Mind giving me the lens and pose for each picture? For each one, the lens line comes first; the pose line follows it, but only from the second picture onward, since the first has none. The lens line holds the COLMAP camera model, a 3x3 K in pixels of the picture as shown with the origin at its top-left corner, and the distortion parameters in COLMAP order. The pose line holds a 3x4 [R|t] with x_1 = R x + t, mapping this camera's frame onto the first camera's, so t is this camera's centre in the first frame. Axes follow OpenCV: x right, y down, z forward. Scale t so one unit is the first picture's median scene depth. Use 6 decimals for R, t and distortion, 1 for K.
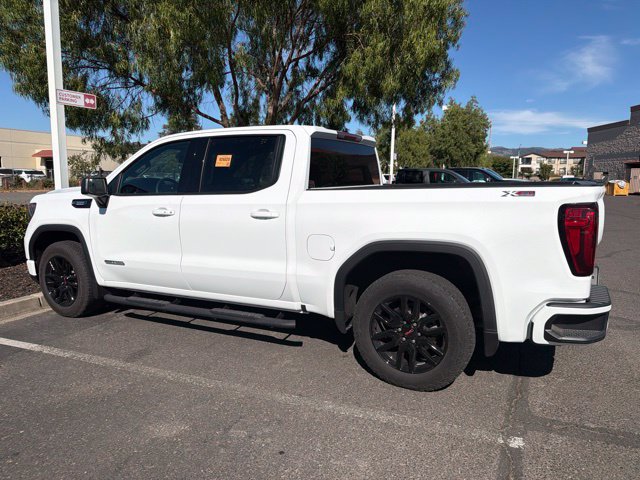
lens RADIAL K [[448.1, 0, 320.8], [0, 448.1, 241.7], [0, 0, 1]] dist [0.049941, -0.064949]
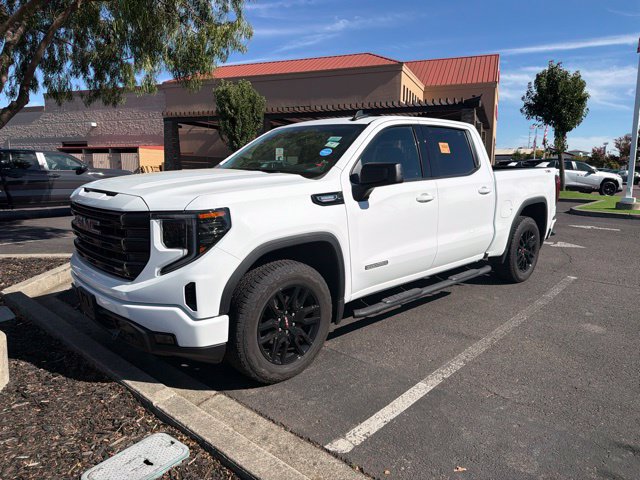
lens RADIAL K [[448.1, 0, 321.0], [0, 448.1, 236.0], [0, 0, 1]] dist [0.049941, -0.064949]
pose [[0.332224, -0.146540, 0.931747, -1.448804], [0.126355, 0.985867, 0.109999, -0.127773], [-0.934699, 0.081186, 0.346045, 0.934459]]
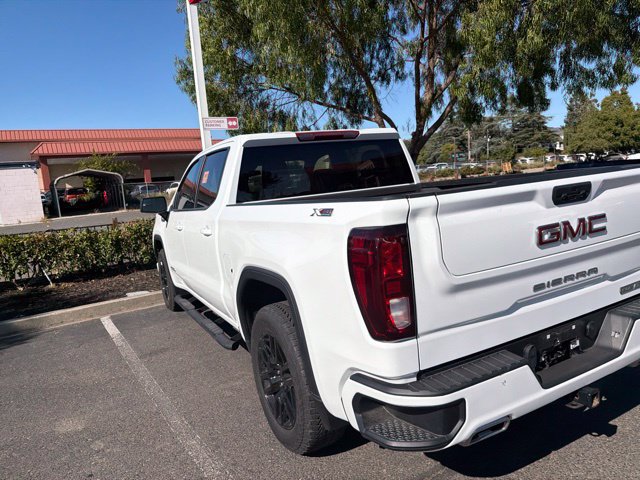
lens RADIAL K [[448.1, 0, 321.1], [0, 448.1, 245.3], [0, 0, 1]] dist [0.049941, -0.064949]
pose [[0.822836, 0.010959, -0.568173, 0.600866], [0.007579, 0.999513, 0.030255, -0.055077], [0.568228, -0.029201, 0.822353, 0.303525]]
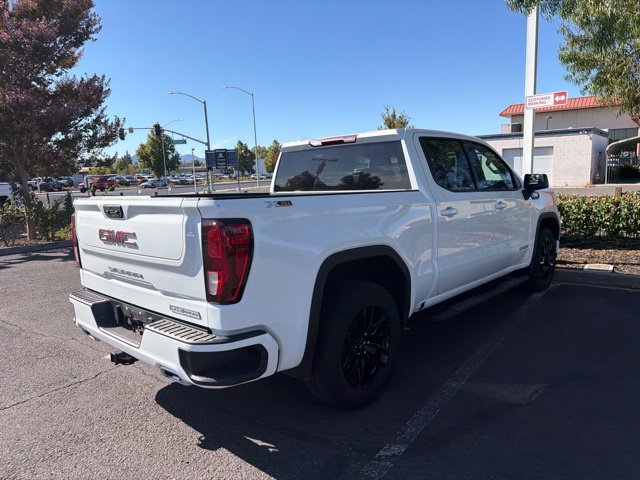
lens RADIAL K [[448.1, 0, 323.5], [0, 448.1, 243.2], [0, 0, 1]] dist [0.049941, -0.064949]
pose [[-0.247620, 0.147379, -0.957582, 1.152465], [-0.104373, 0.978553, 0.177596, -0.207940], [0.963219, 0.143923, -0.226927, 1.366748]]
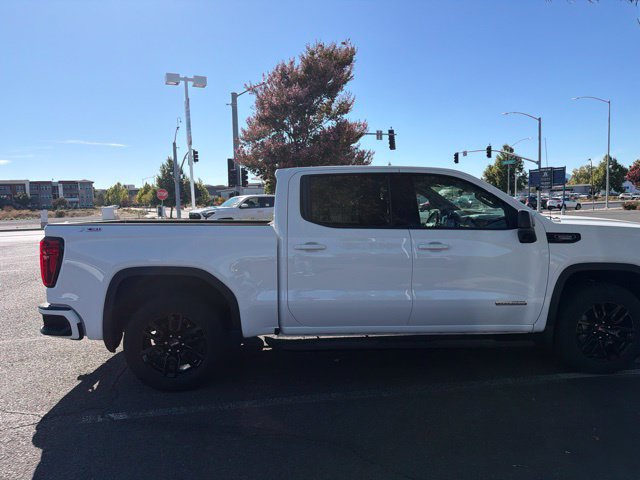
lens RADIAL K [[448.1, 0, 317.3], [0, 448.1, 246.6], [0, 0, 1]] dist [0.049941, -0.064949]
pose [[-0.855652, 0.063191, -0.513679, 0.629214], [-0.052125, 0.976950, 0.207006, -0.340084], [0.514919, 0.203901, -0.832636, 2.253435]]
